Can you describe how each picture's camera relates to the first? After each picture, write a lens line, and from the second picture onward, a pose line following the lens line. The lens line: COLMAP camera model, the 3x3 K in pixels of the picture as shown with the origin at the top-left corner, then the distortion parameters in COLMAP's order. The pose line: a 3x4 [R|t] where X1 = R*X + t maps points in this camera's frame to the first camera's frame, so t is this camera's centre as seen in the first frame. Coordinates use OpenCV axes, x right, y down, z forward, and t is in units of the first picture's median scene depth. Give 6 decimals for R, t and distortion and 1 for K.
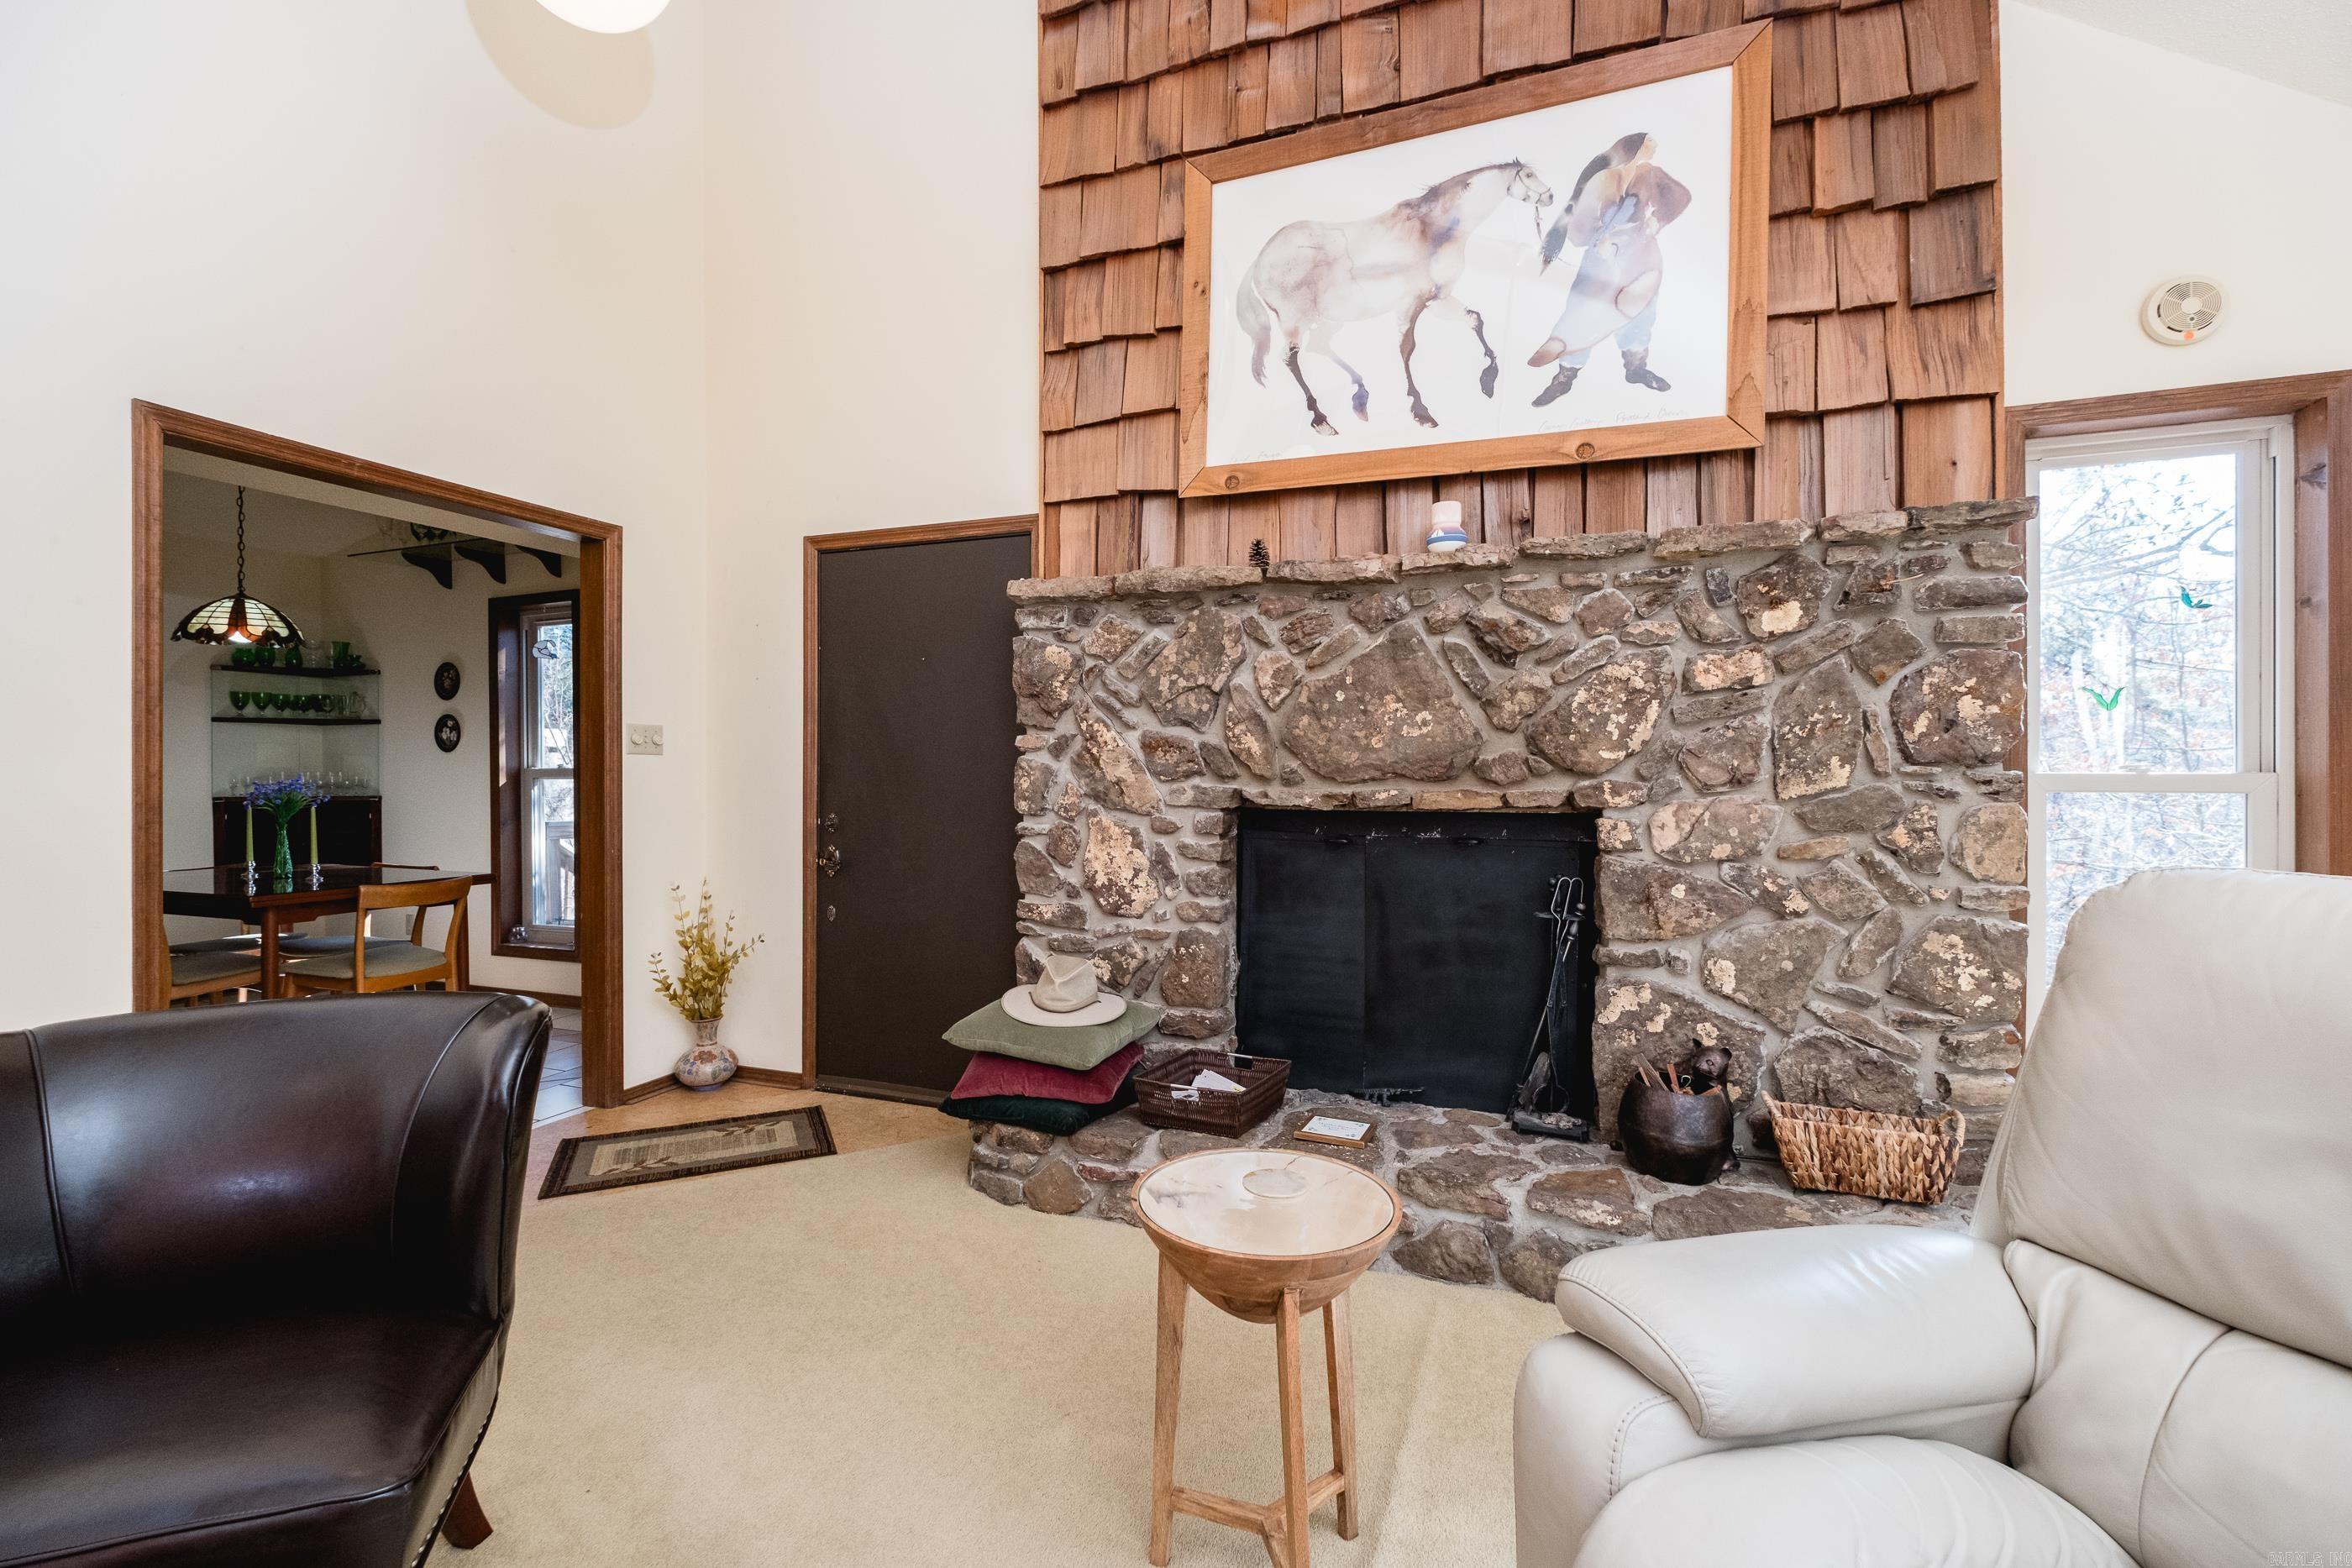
lens RADIAL K [[1013.2, 0, 1185.5], [0, 1013.2, 780.9], [0, 0, 1]] dist [0.003632, -0.000634]
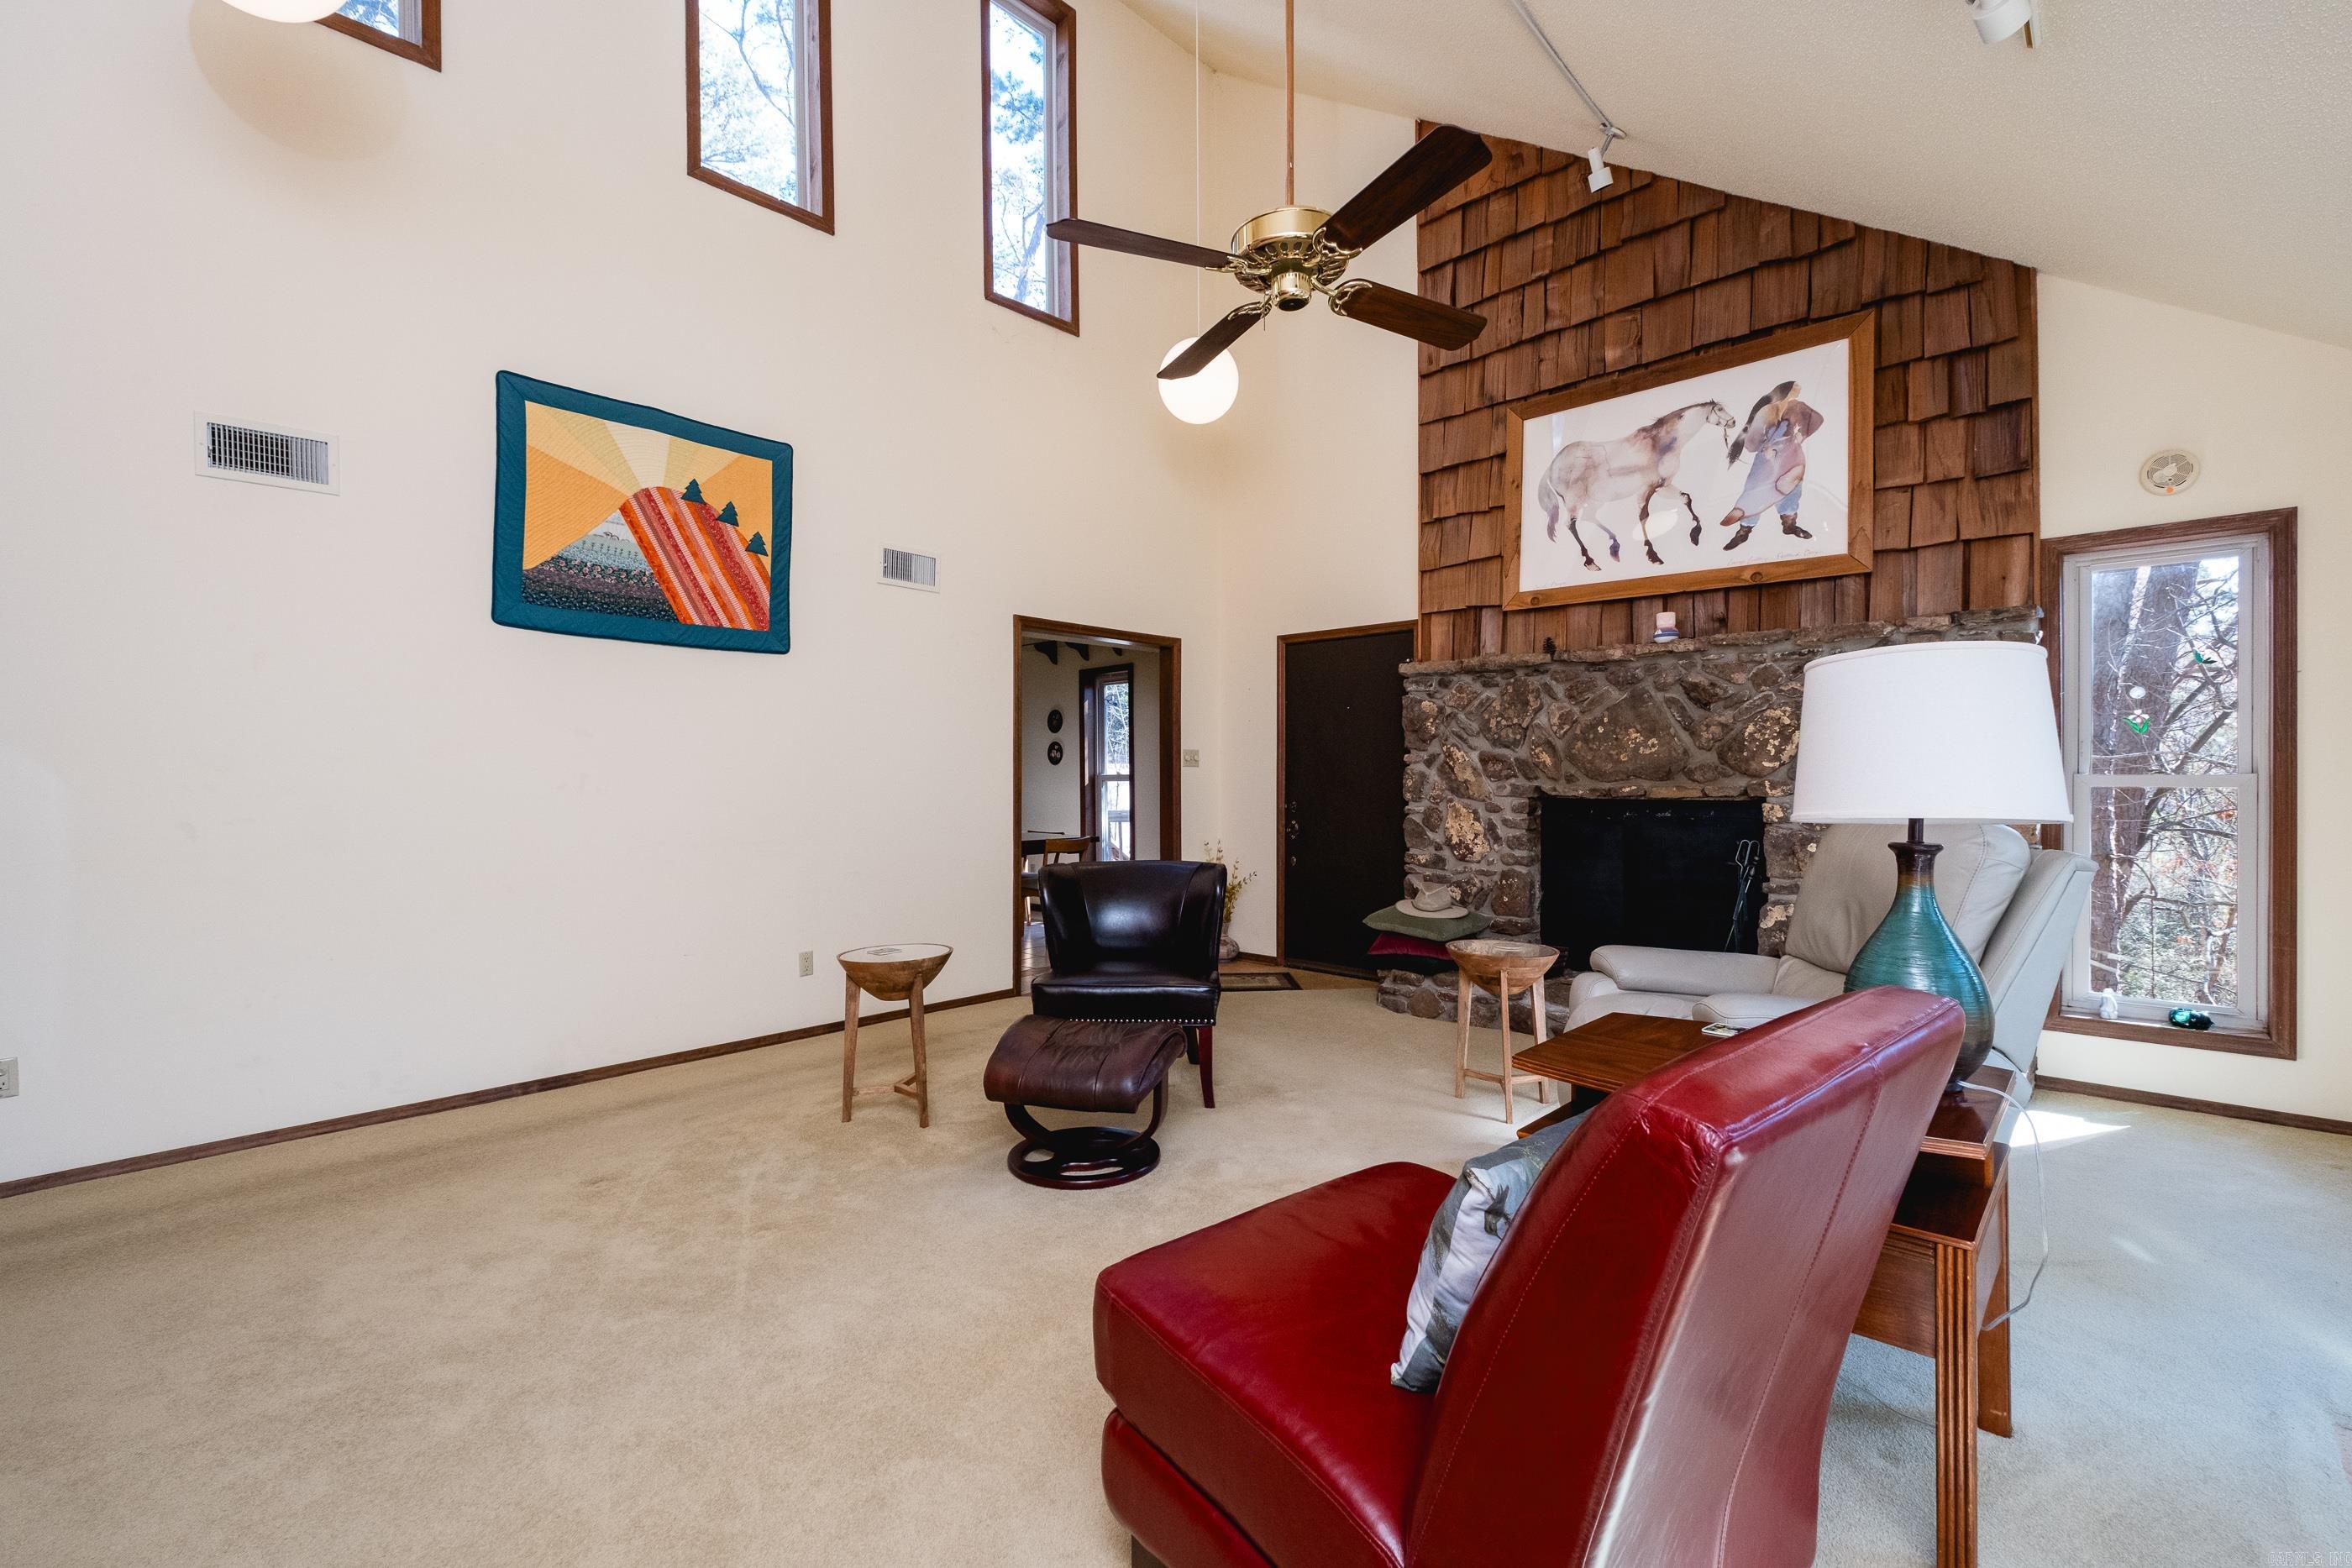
lens RADIAL K [[1013.2, 0, 1185.5], [0, 1013.2, 780.9], [0, 0, 1]] dist [0.003632, -0.000634]
pose [[0.926668, -0.001322, -0.375879, 0.141257], [-0.000078, 0.999993, -0.003711, 0.006559], [0.375882, 0.003468, 0.926661, -0.764453]]
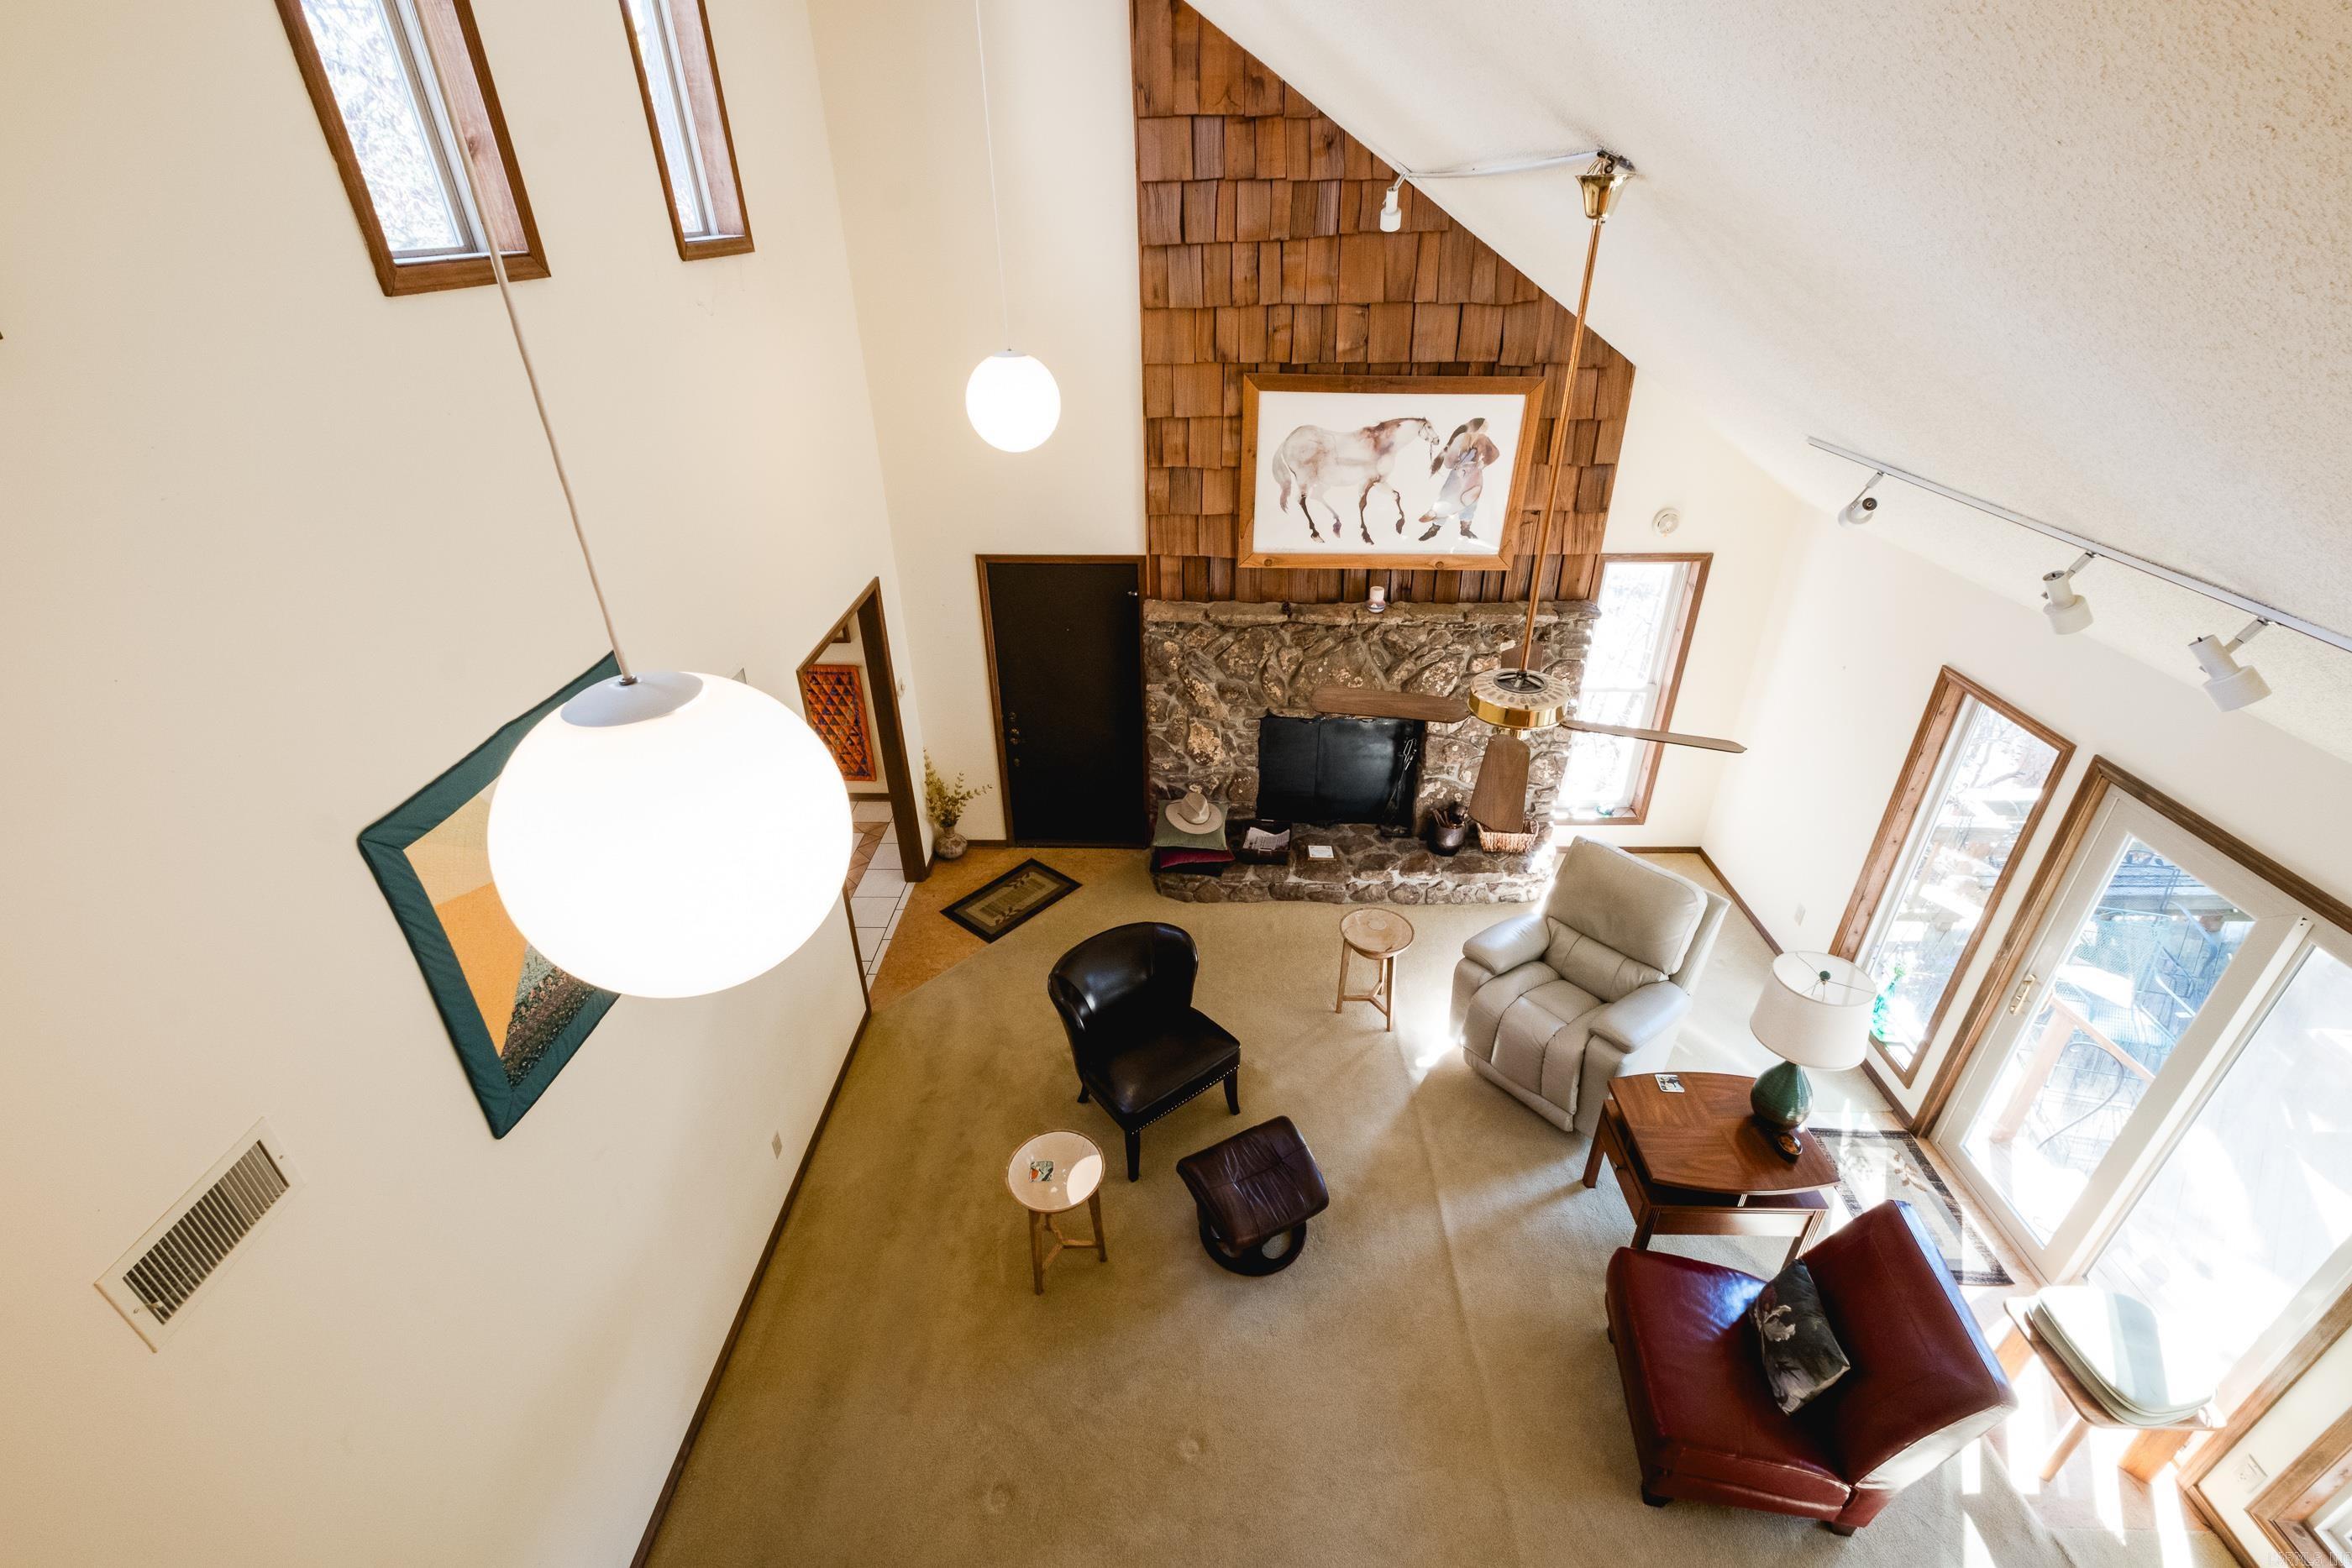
lens RADIAL K [[1013.2, 0, 1185.5], [0, 1013.2, 780.9], [0, 0, 1]] dist [0.003632, -0.000634]
pose [[0.940716, -0.172126, 0.292278, -0.743507], [0.006710, 0.870955, 0.491317, -0.891024], [-0.339130, -0.460229, 0.820476, -0.721493]]
